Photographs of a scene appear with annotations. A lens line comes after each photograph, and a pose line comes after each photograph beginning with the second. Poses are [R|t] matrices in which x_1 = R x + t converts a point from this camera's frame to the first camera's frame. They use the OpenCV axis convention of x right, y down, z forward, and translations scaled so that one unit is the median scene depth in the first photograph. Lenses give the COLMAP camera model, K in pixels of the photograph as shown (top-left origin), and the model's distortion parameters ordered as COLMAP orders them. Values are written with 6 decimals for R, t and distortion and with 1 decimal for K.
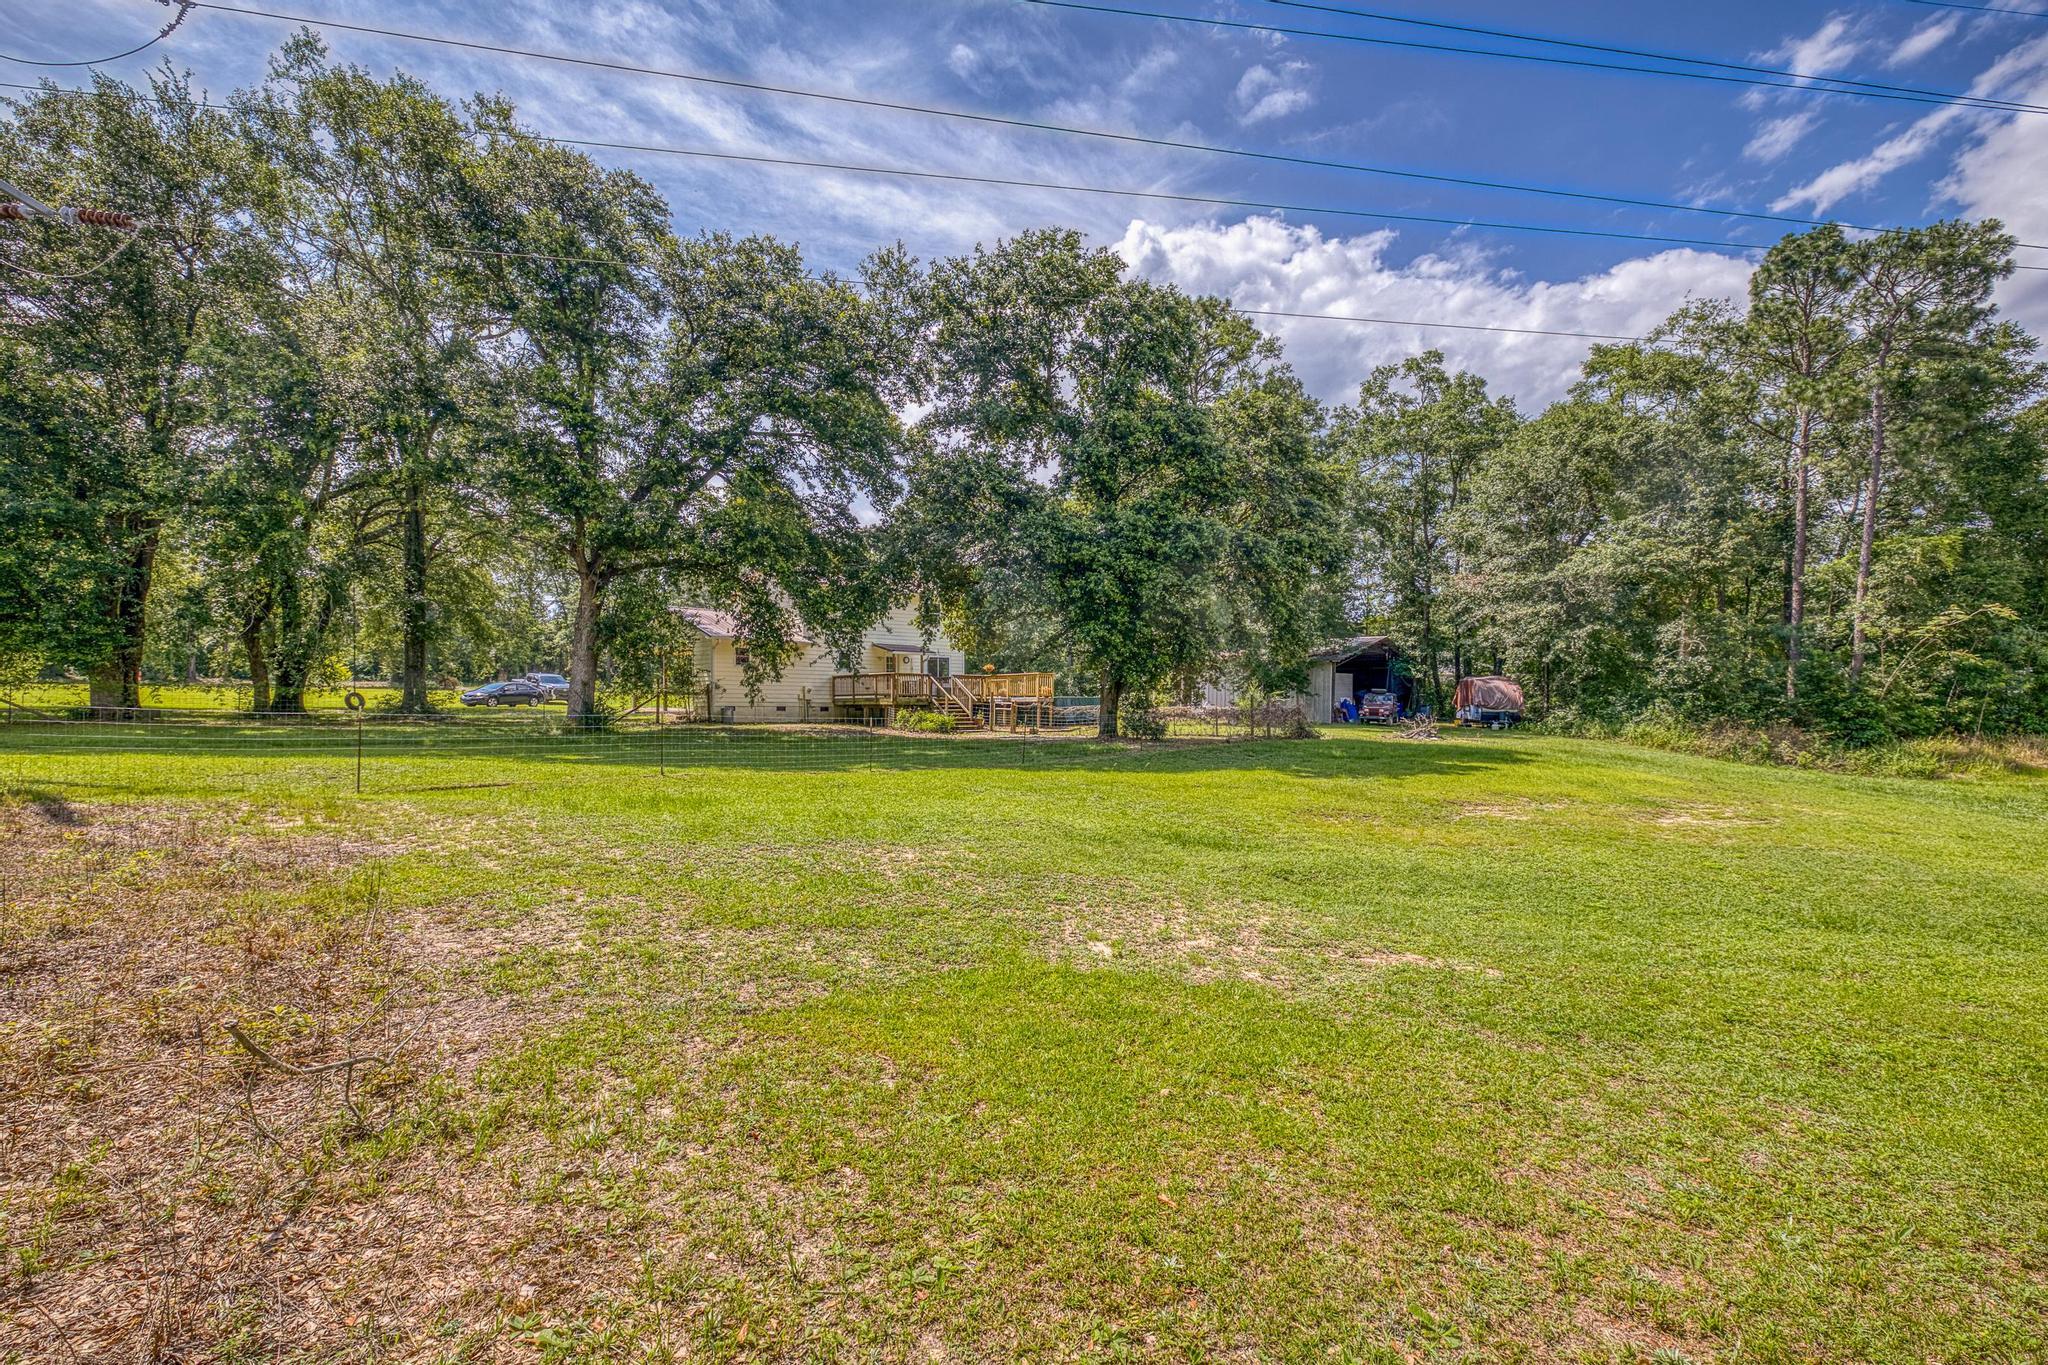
lens RADIAL K [[886.3, 0, 1035.9], [0, 886.3, 680.0], [0, 0, 1]] dist [-0.002171, -0.000608]
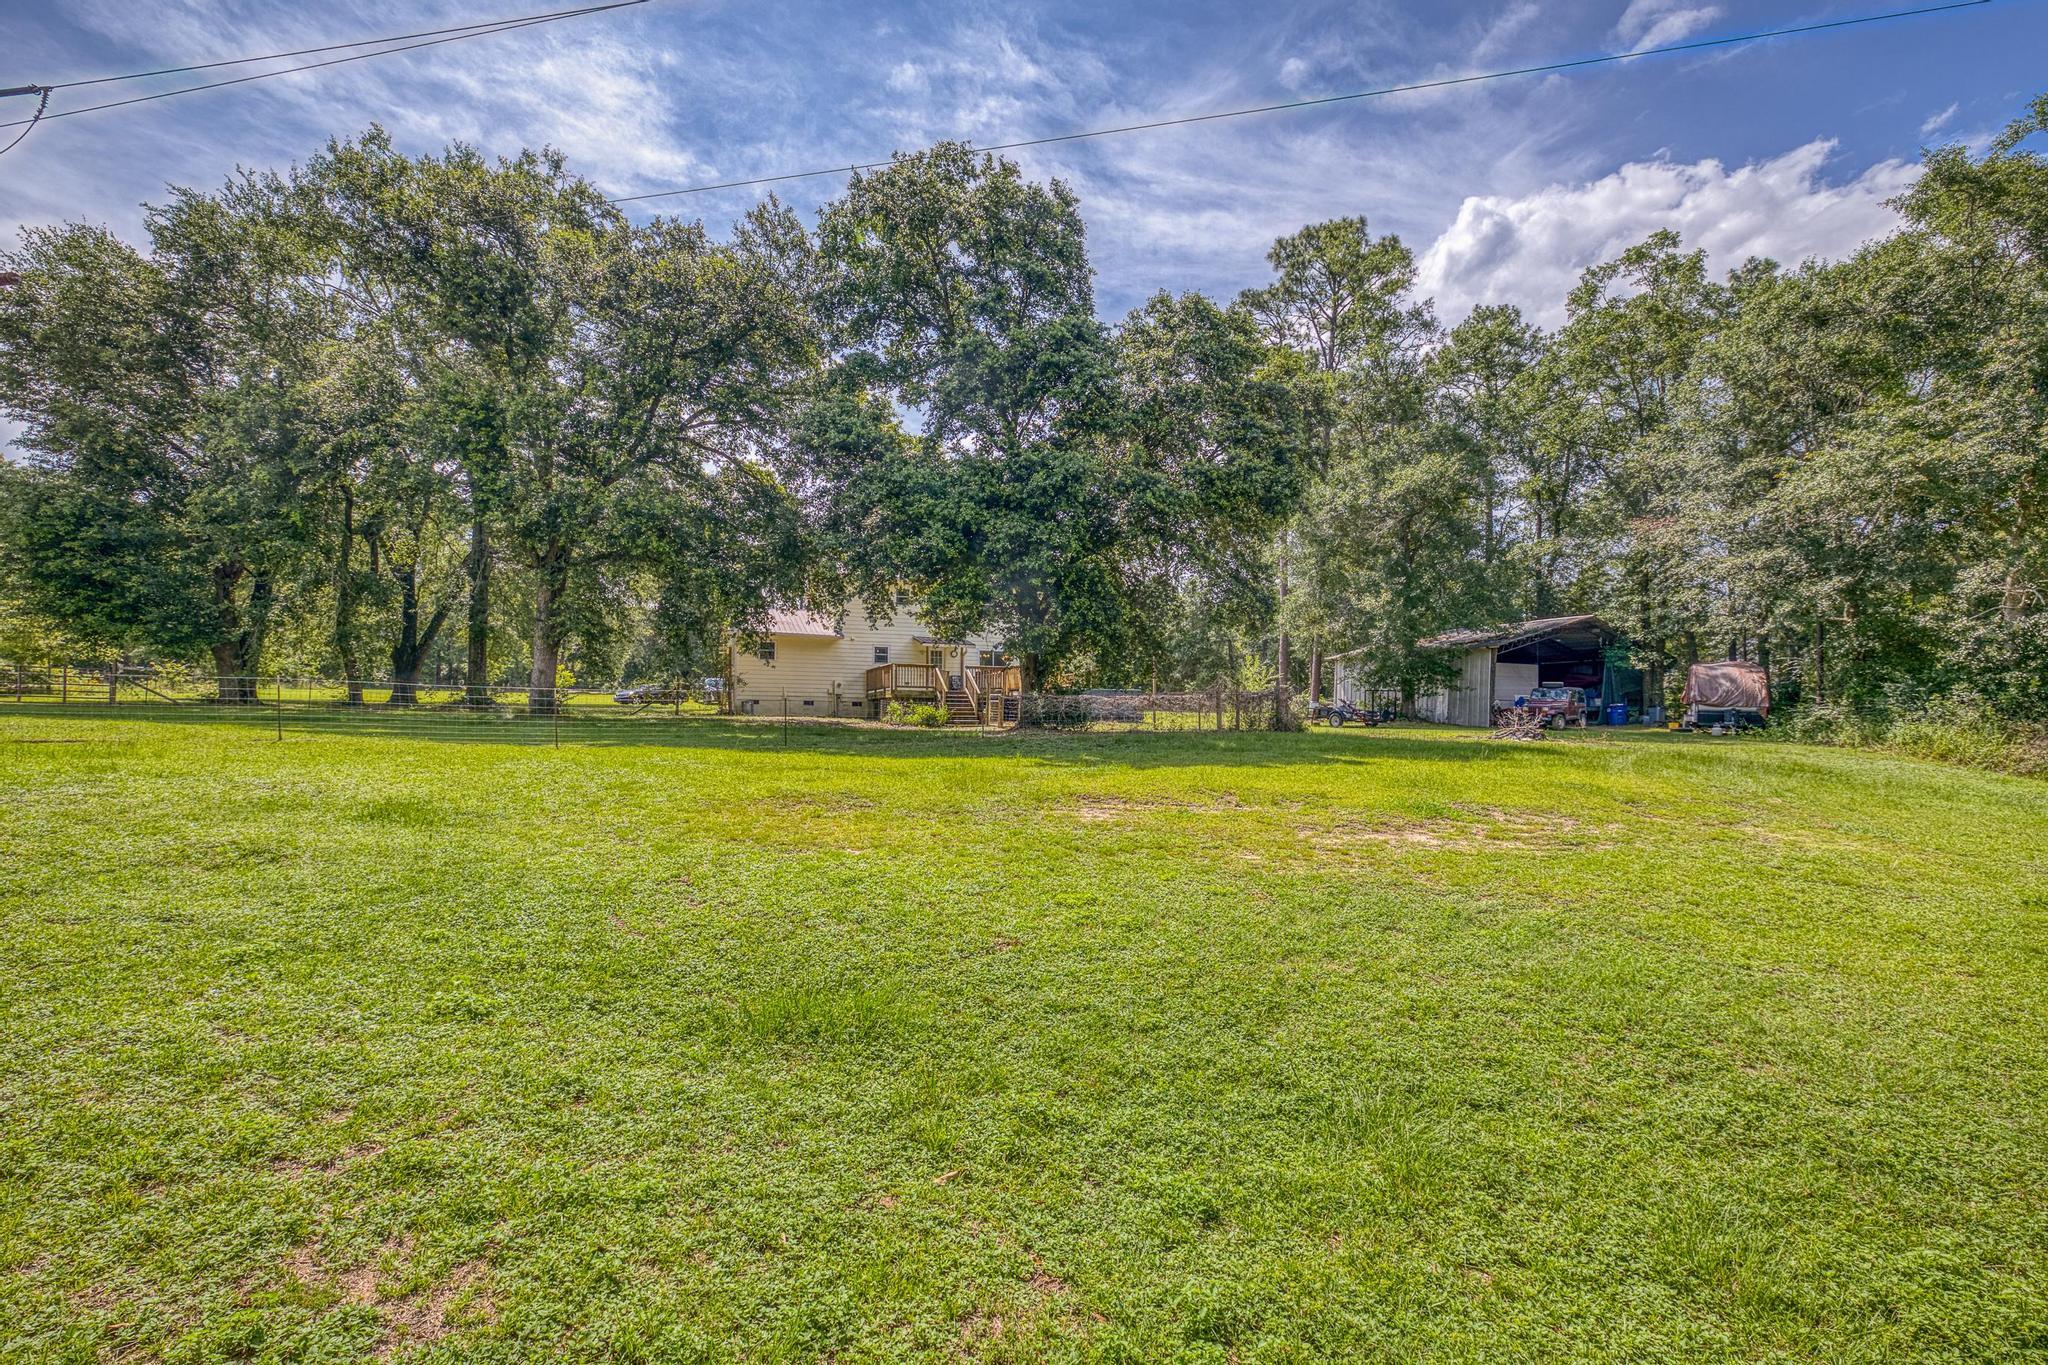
lens RADIAL K [[886.3, 0, 1020.3], [0, 886.3, 688.7], [0, 0, 1]] dist [-0.002171, -0.000608]
pose [[0.932483, -0.007885, -0.361129, 0.311329], [0.004098, 0.999928, -0.011250, 0.030370], [0.361192, 0.009011, 0.932448, 0.164390]]
